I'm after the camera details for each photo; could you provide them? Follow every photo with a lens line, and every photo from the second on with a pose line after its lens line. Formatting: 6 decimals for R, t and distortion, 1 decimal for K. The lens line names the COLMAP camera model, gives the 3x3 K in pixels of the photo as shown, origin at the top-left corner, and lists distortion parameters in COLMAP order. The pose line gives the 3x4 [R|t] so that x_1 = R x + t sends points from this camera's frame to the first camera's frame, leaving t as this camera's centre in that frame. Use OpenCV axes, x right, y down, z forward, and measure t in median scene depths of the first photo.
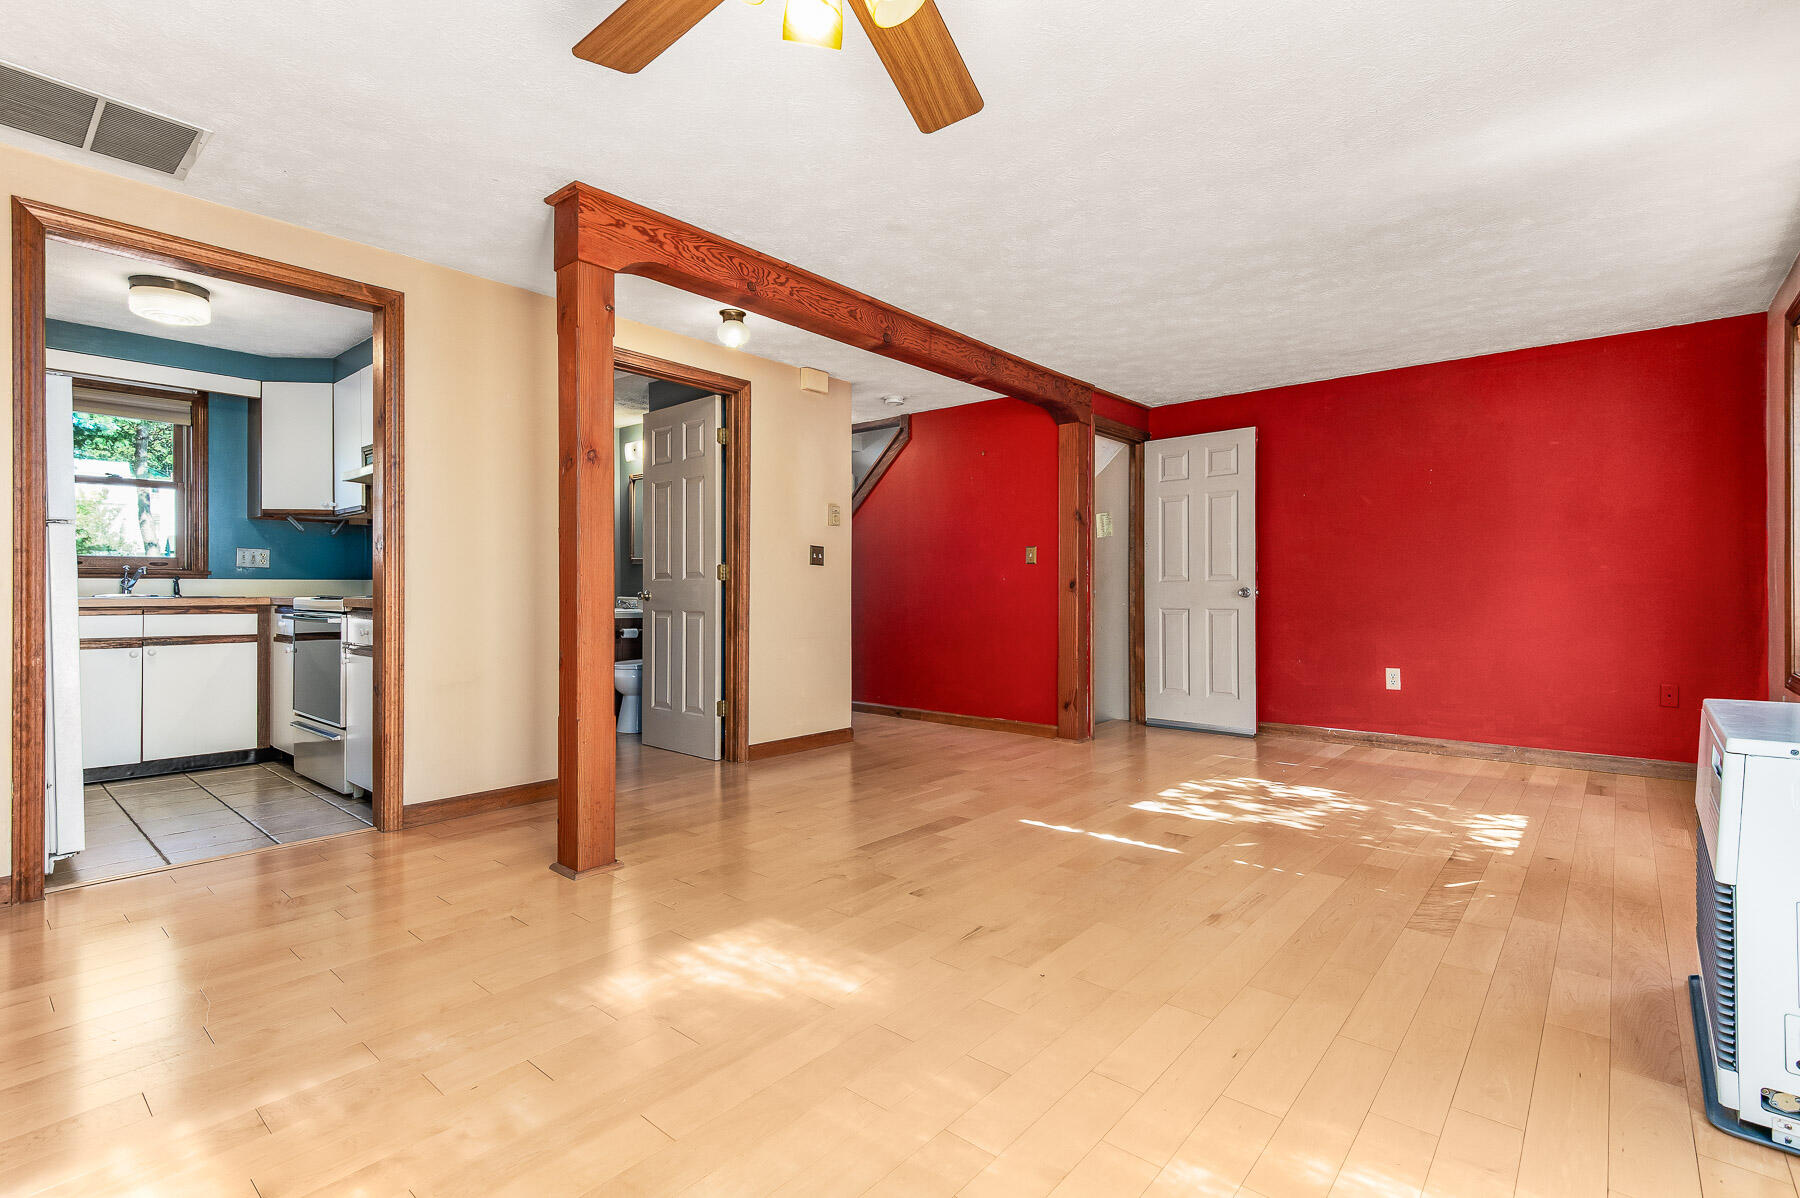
lens RADIAL K [[814.3, 0, 897.7], [0, 814.3, 585.6], [0, 0, 1]] dist [0.059805, -0.034082]
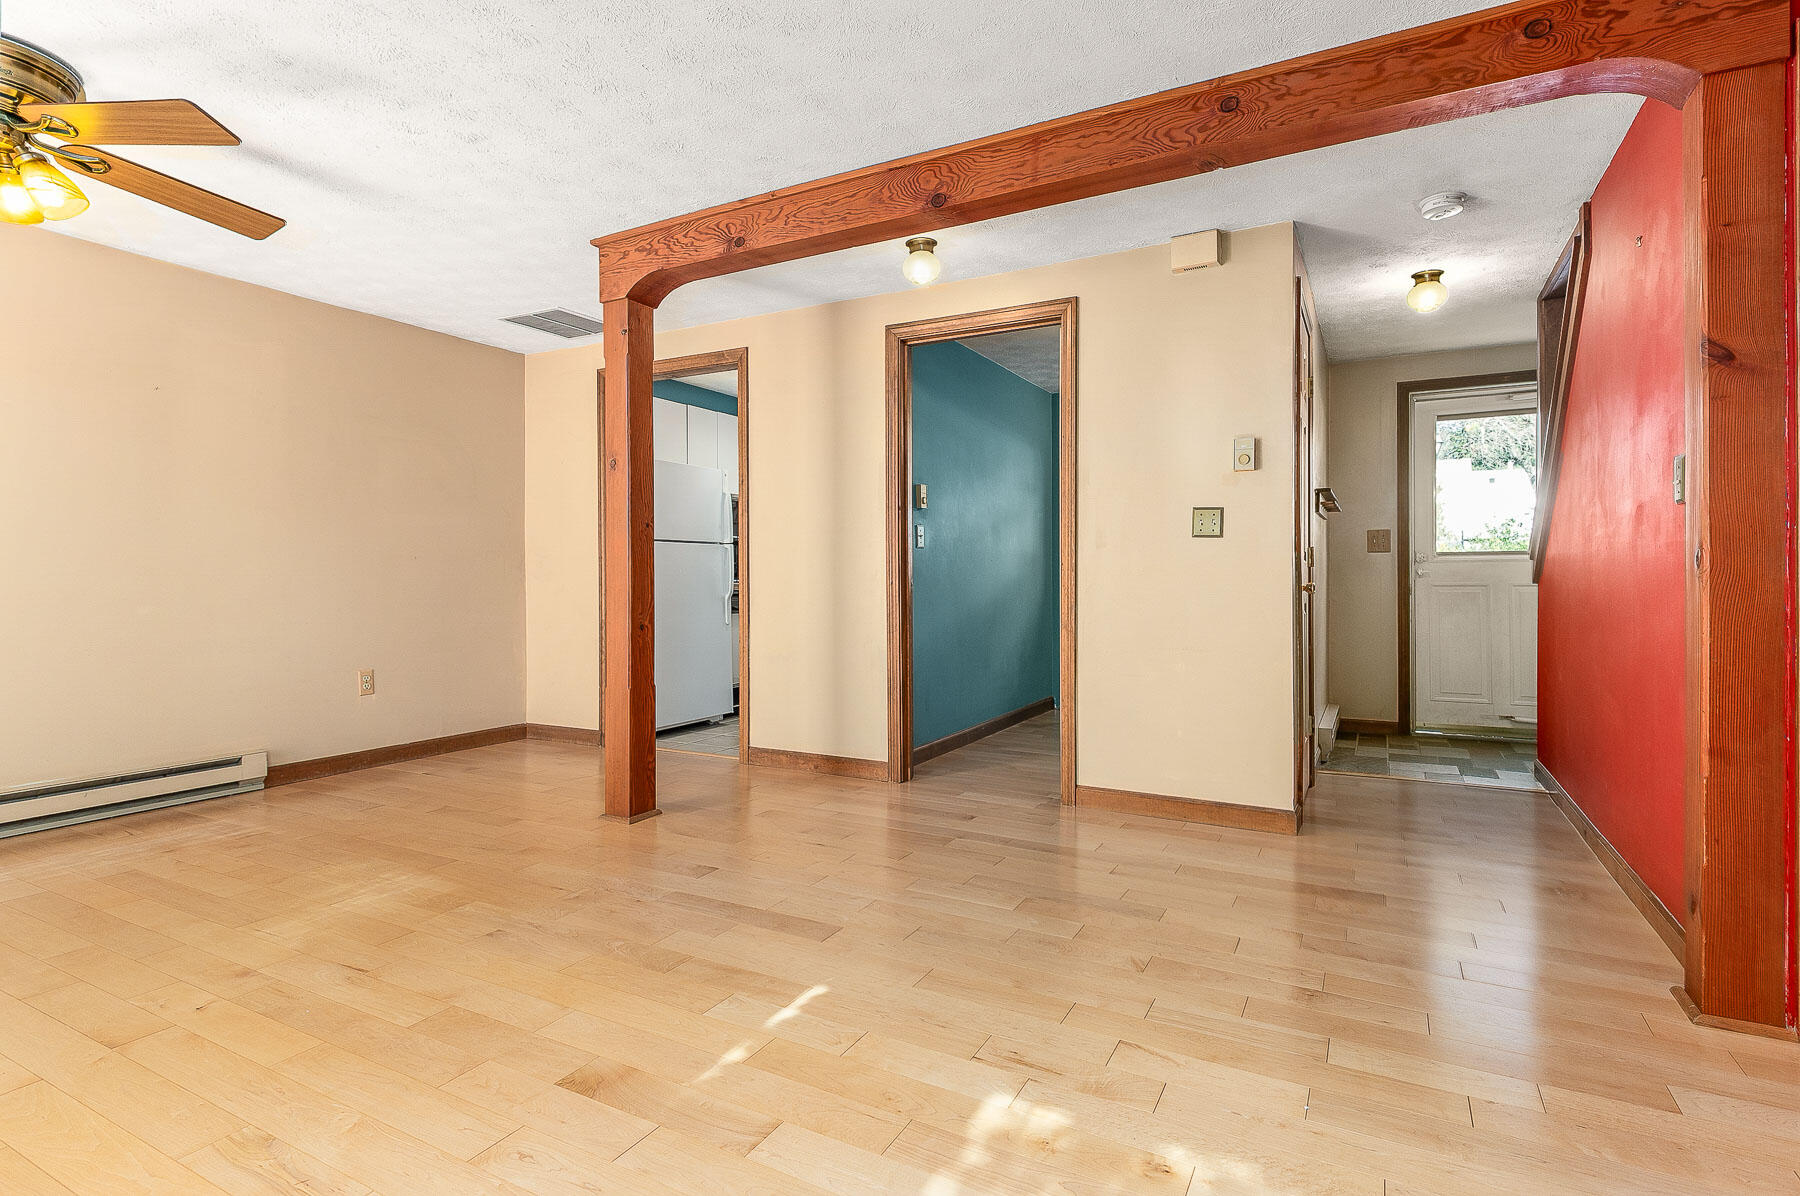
lens RADIAL K [[890.3, 0, 929.1], [0, 890.3, 579.4], [0, 0, 1]] dist [0.028337, -0.019142]
pose [[0.225378, 0.001788, -0.974270, 0.801637], [0.008529, 0.999956, 0.003808, 0.005494], [0.974234, -0.009168, 0.225353, 0.944610]]
